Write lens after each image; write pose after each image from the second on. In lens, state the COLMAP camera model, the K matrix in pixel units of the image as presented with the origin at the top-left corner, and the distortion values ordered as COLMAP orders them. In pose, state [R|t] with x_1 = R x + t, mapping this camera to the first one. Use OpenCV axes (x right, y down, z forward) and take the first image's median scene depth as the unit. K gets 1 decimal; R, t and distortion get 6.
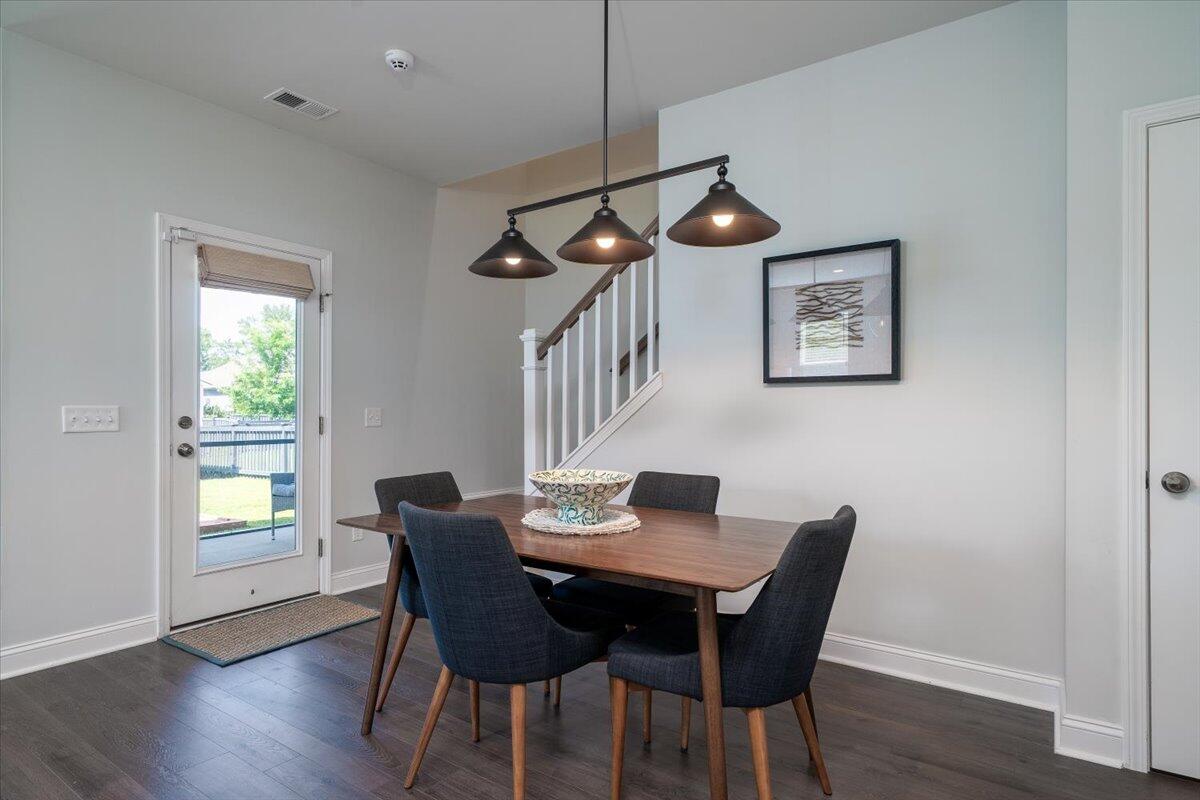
lens RADIAL K [[611.9, 0, 602.0], [0, 611.9, 408.3], [0, 0, 1]] dist [0.006343, 0.001237]
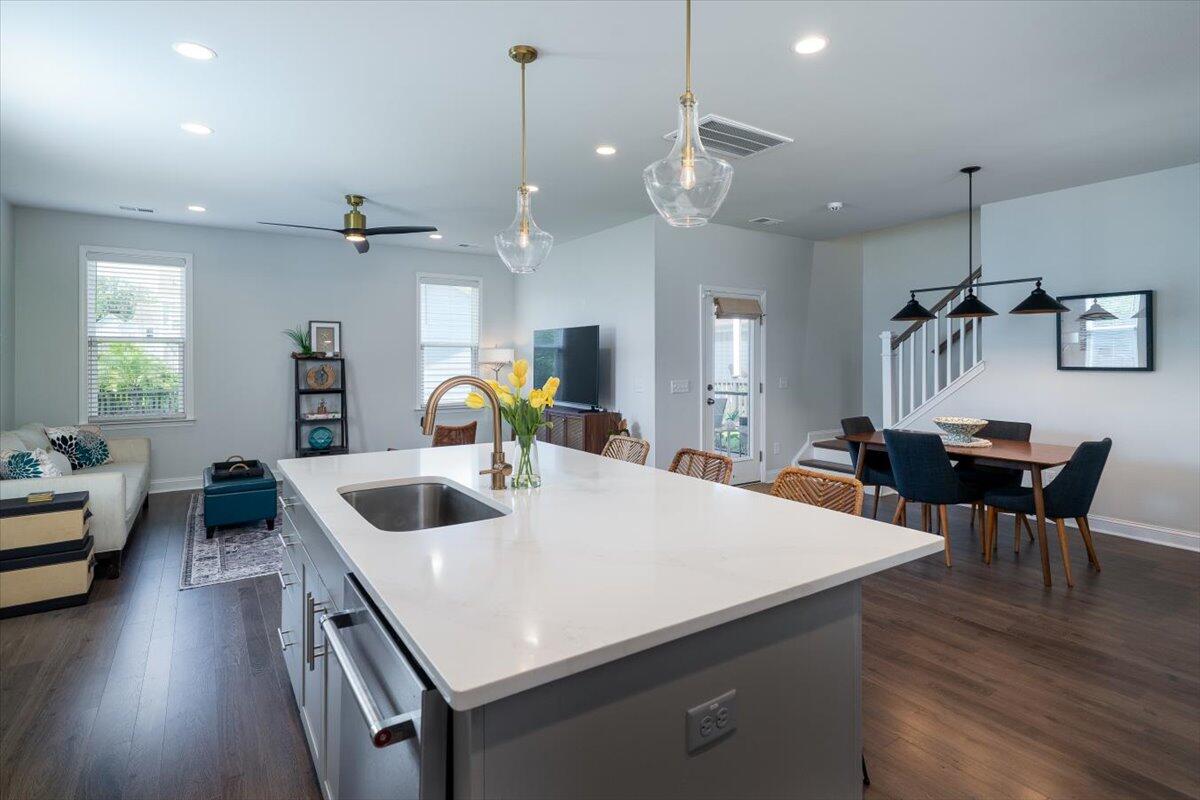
lens RADIAL K [[611.9, 0, 612.3], [0, 611.9, 356.2], [0, 0, 1]] dist [0.006343, 0.001237]
pose [[0.939421, -0.005436, -0.342722, -0.296672], [0.007817, 0.999954, 0.005567, -0.092632], [0.342676, -0.007909, 0.939420, -0.973181]]
